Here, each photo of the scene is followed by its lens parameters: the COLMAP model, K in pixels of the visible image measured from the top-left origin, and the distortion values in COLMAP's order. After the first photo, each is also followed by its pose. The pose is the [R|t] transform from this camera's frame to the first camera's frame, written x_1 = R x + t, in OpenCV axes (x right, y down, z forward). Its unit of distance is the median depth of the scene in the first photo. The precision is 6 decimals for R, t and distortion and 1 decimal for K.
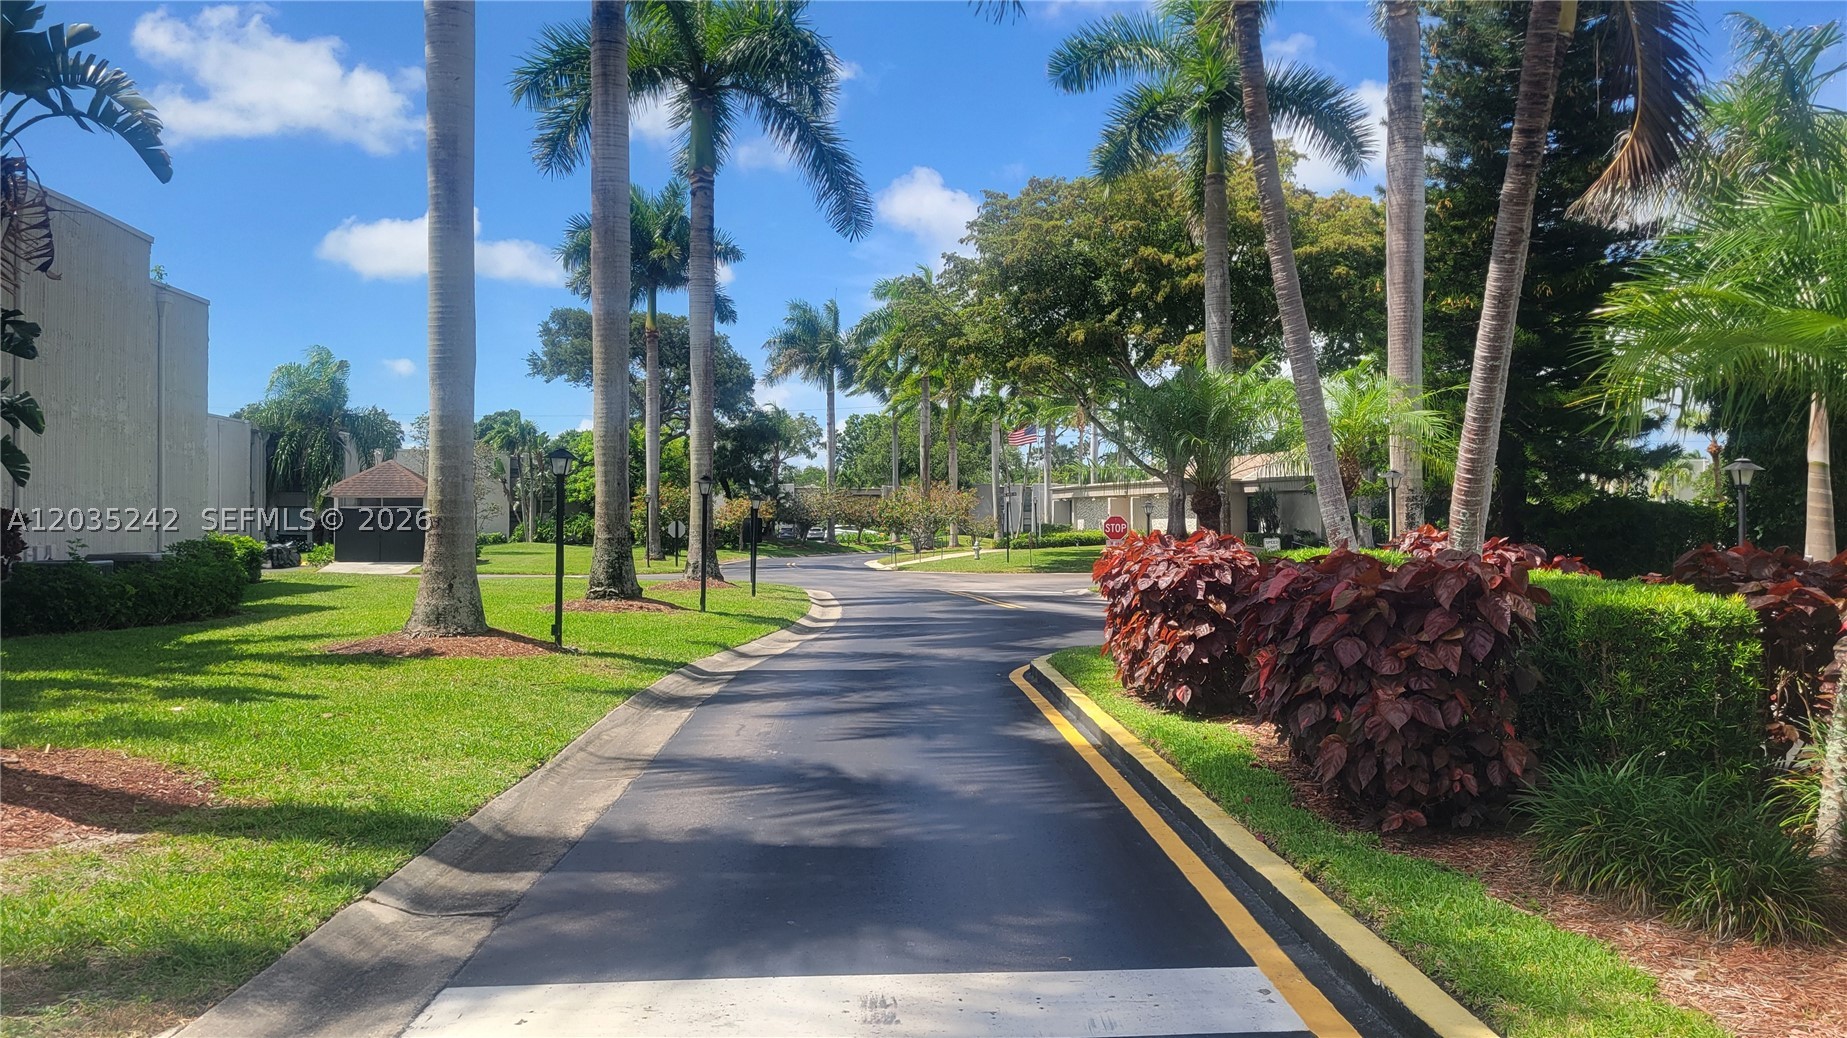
lens RADIAL K [[1397.0, 0, 933.8], [0, 1397.0, 500.6], [0, 0, 1]] dist [0.140483, -0.153645]
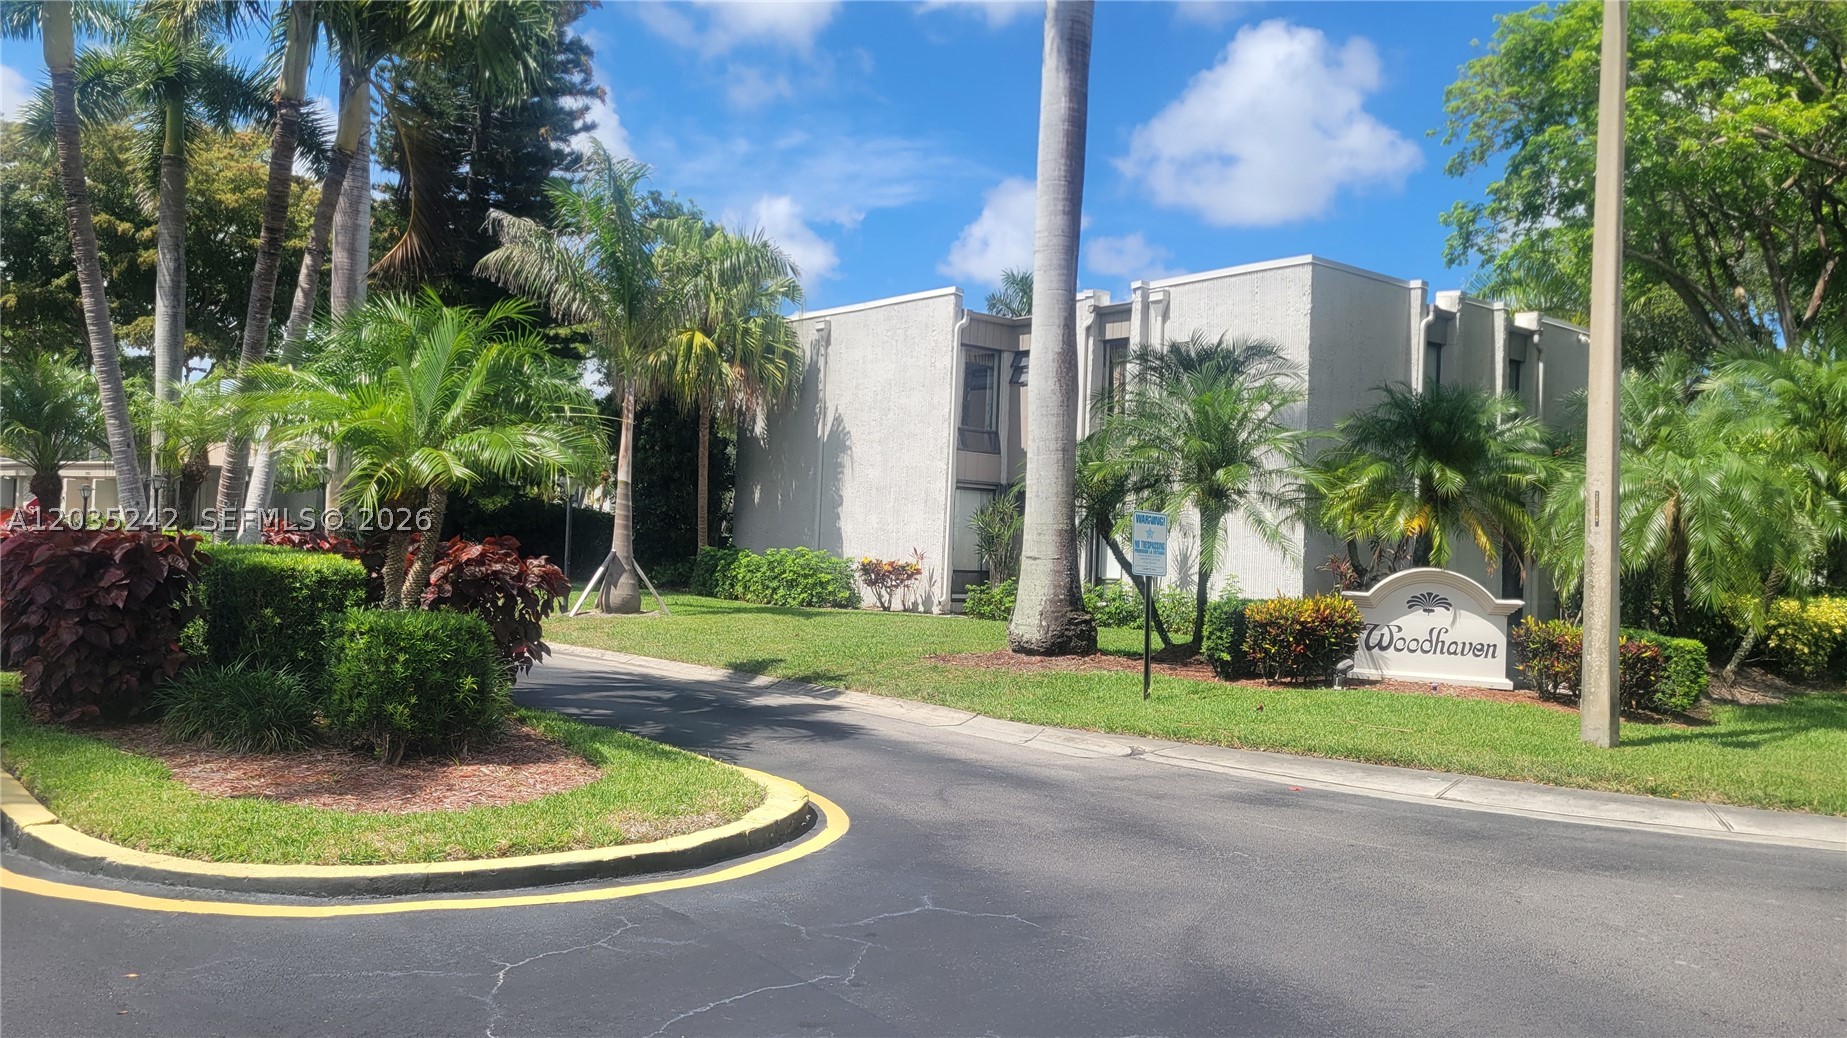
lens RADIAL K [[1397.0, 0, 933.8], [0, 1397.0, 500.6], [0, 0, 1]] dist [0.140483, -0.153645]
pose [[0.793399, 0.047551, 0.606841, 0.091169], [-0.048249, 0.998720, -0.015176, -0.004699], [-0.606786, -0.017239, 0.794678, -0.490074]]
